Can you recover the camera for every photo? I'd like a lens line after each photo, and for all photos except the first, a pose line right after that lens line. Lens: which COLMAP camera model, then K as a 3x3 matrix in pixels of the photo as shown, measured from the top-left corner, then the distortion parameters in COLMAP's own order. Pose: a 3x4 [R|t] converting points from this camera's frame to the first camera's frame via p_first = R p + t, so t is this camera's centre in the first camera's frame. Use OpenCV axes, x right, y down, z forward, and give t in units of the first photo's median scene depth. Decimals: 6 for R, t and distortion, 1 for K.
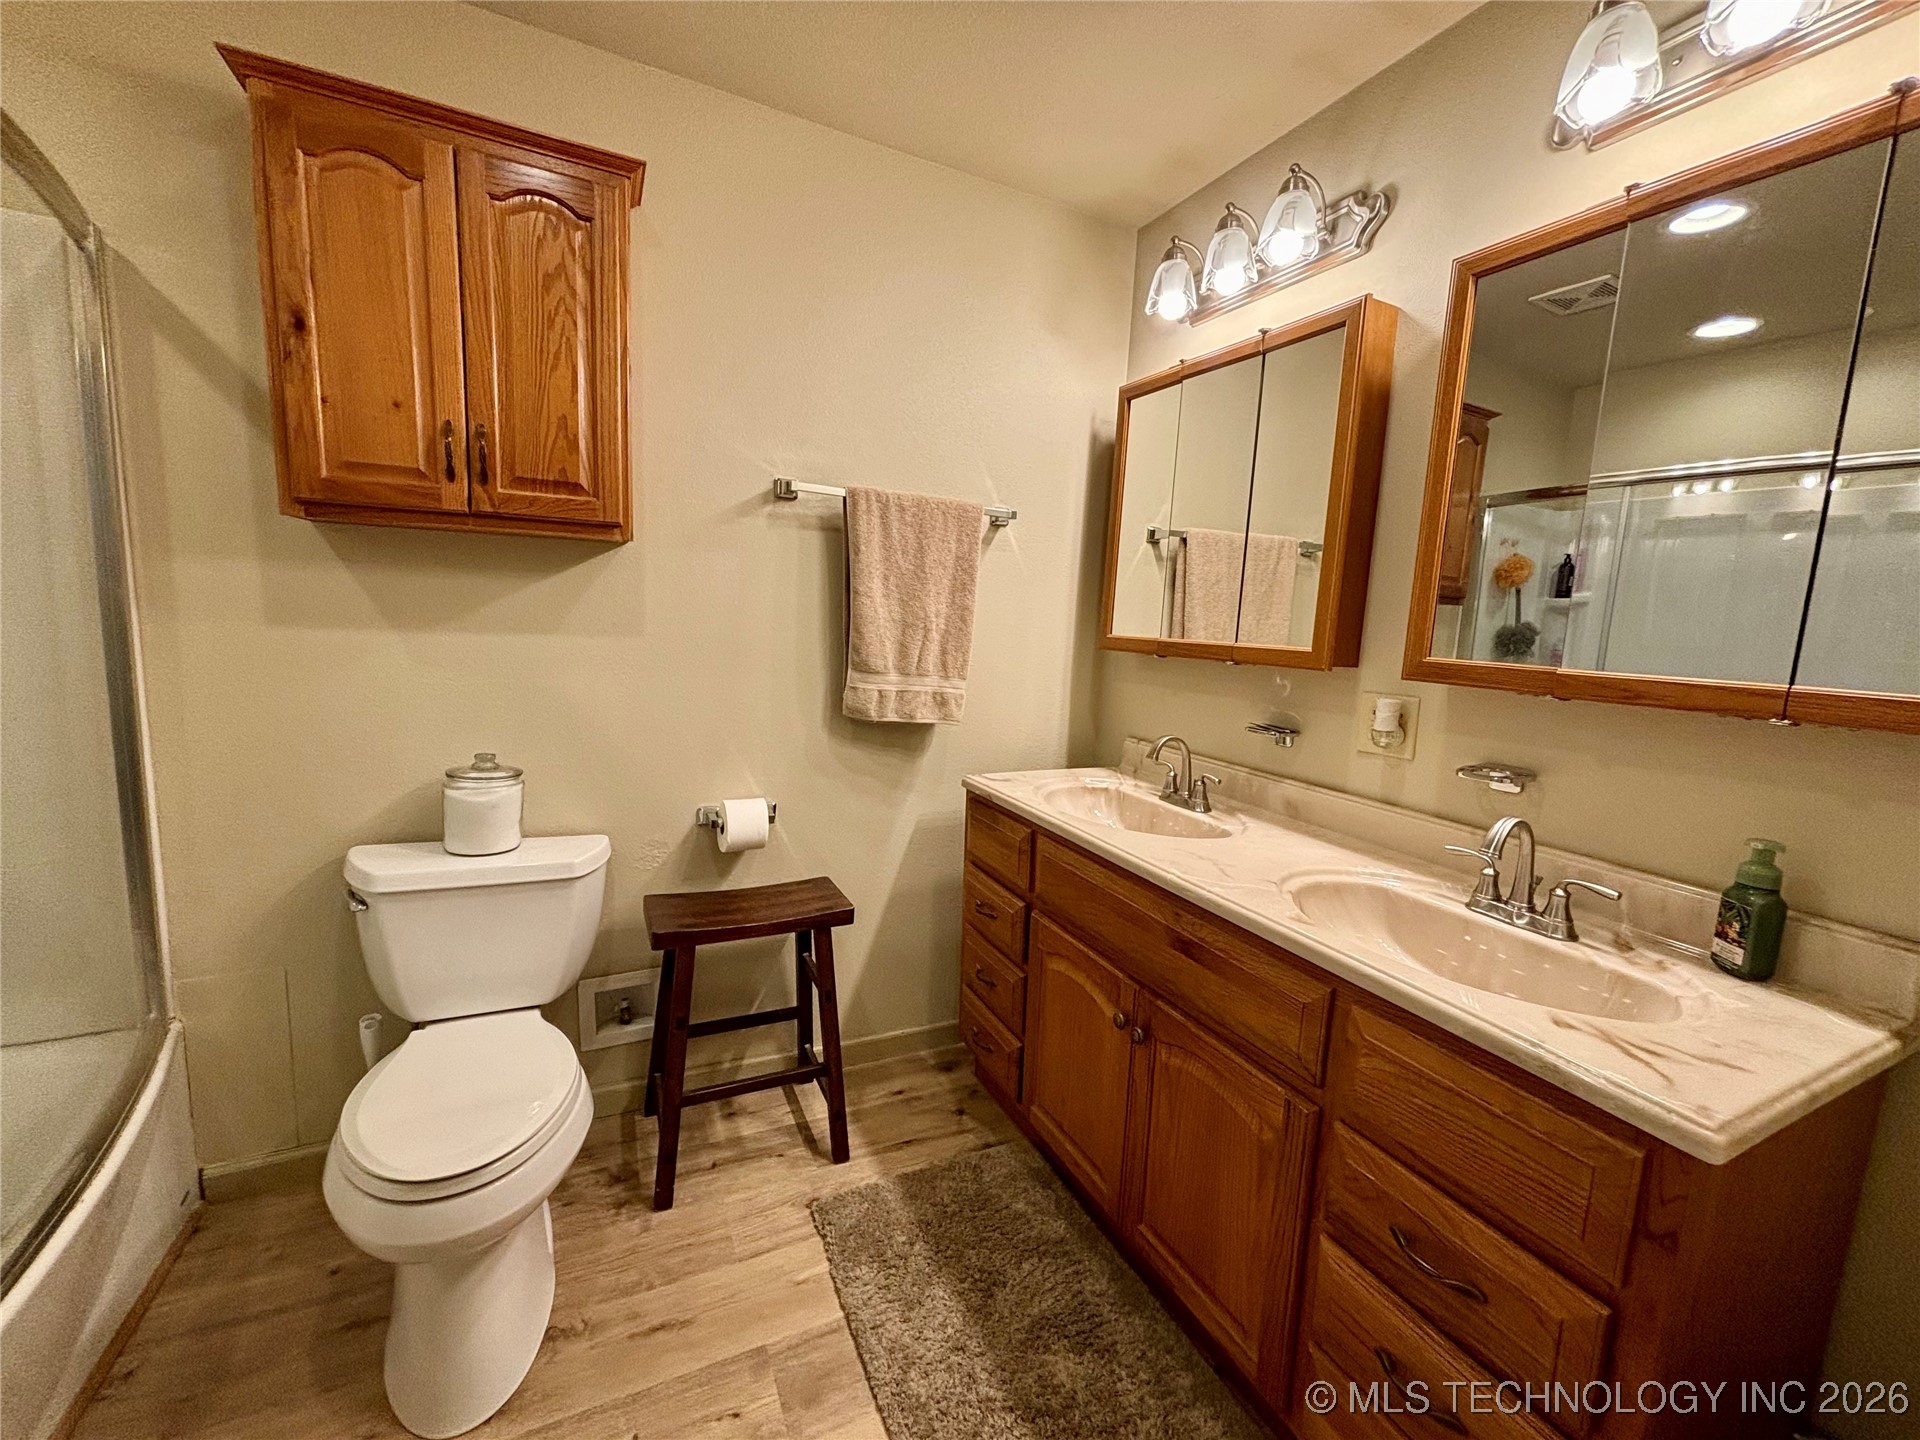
lens RADIAL K [[770.3, 0, 966.7], [0, 770.3, 722.2], [0, 0, 1]] dist [-0.000424, 0.001554]
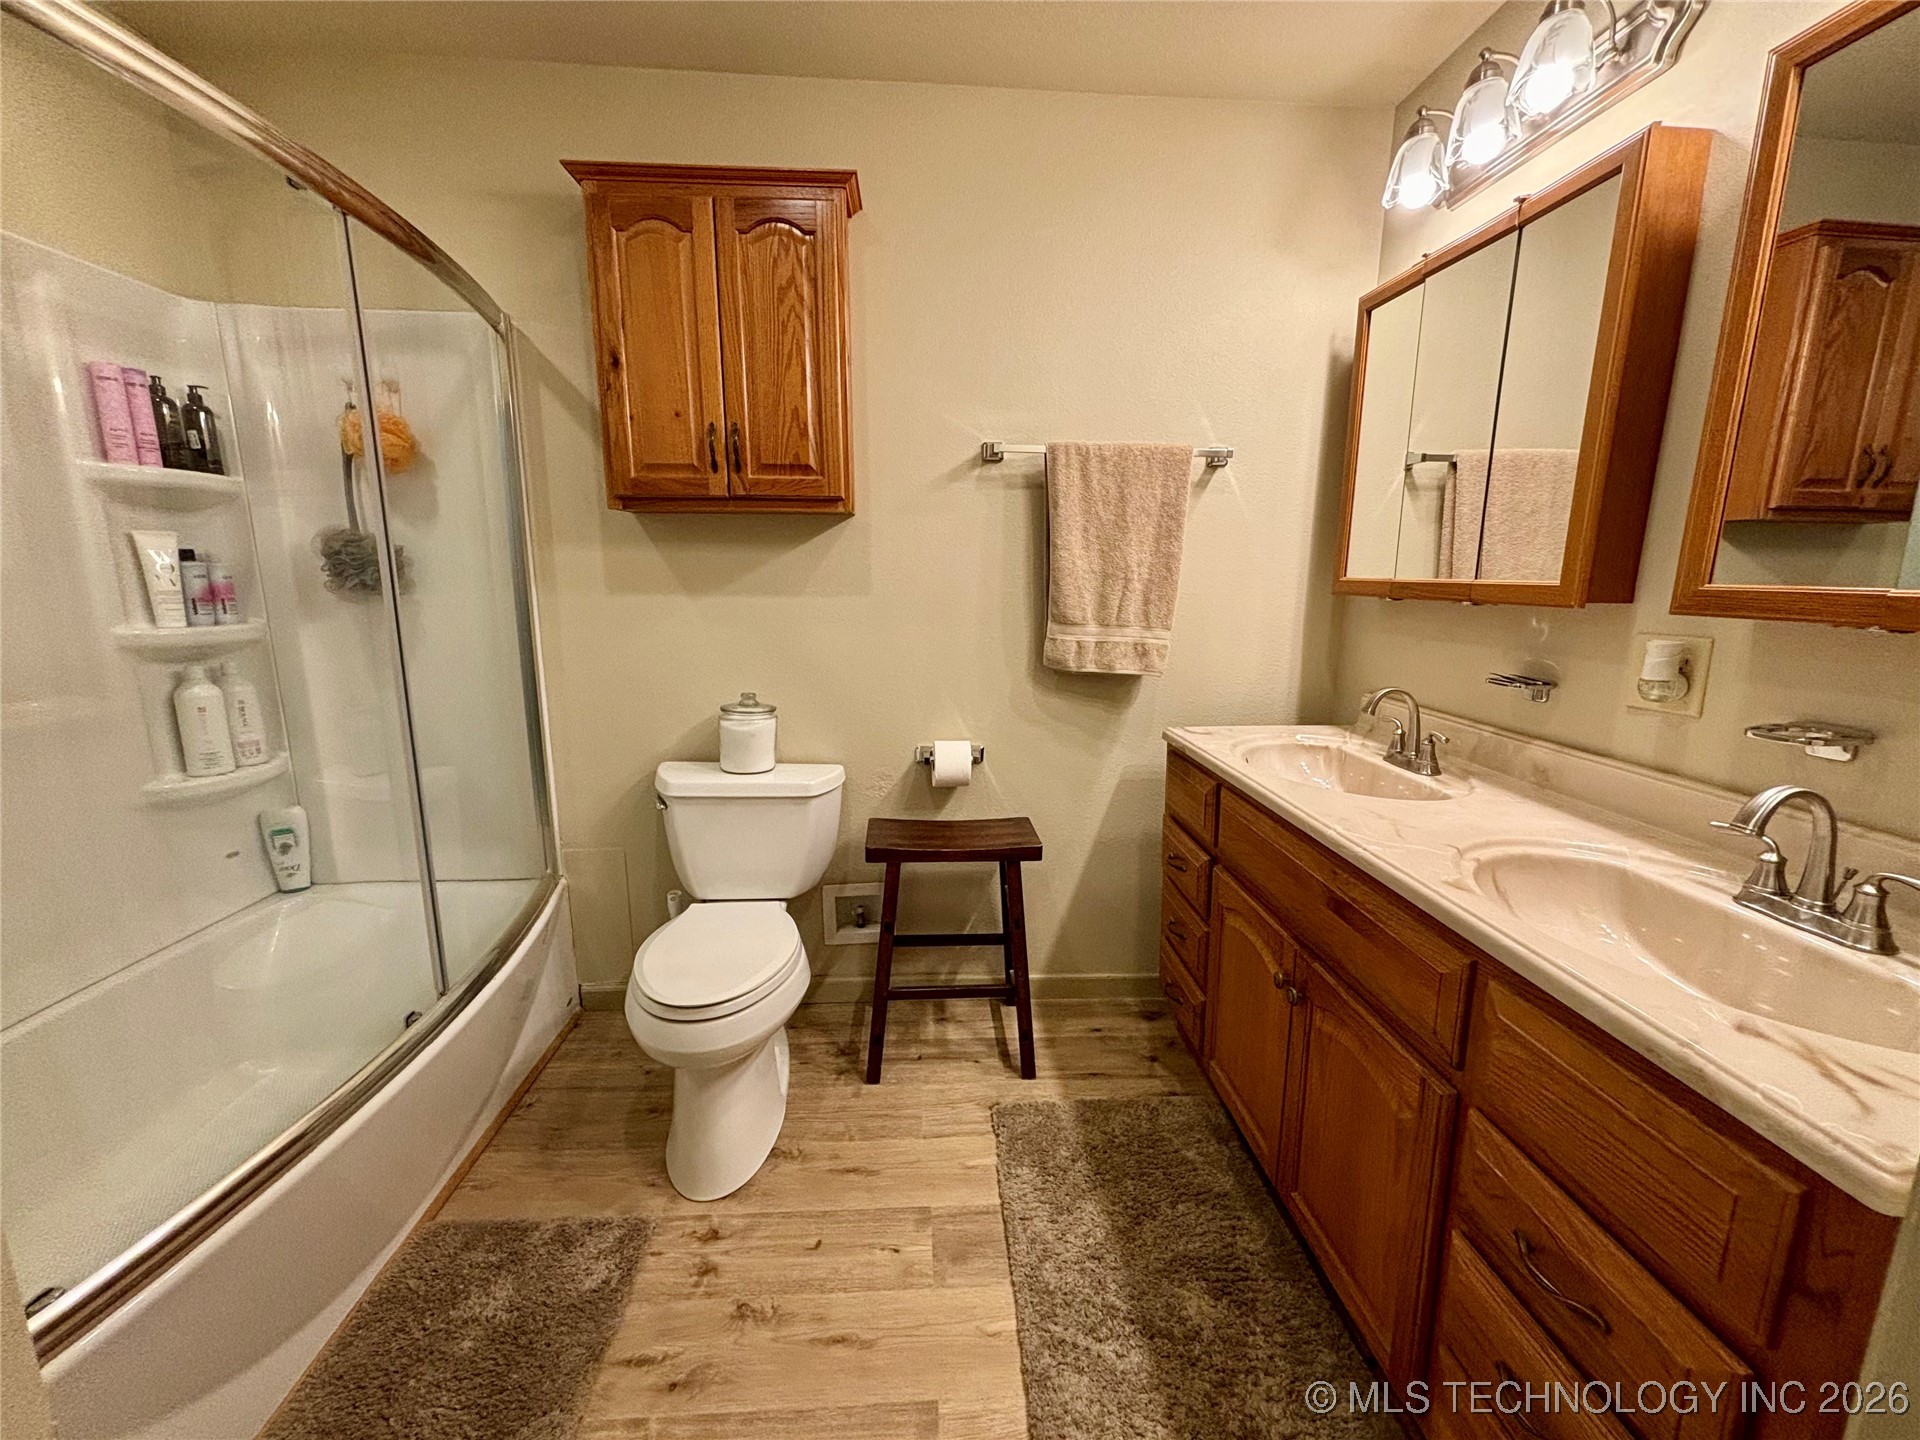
lens RADIAL K [[770.3, 0, 961.2], [0, 770.3, 719.7], [0, 0, 1]] dist [-0.000424, 0.001554]
pose [[0.926247, 0.029065, -0.375795, 0.174736], [-0.012712, 0.998864, 0.045922, 0.024952], [0.376703, -0.037758, 0.925564, -0.019754]]
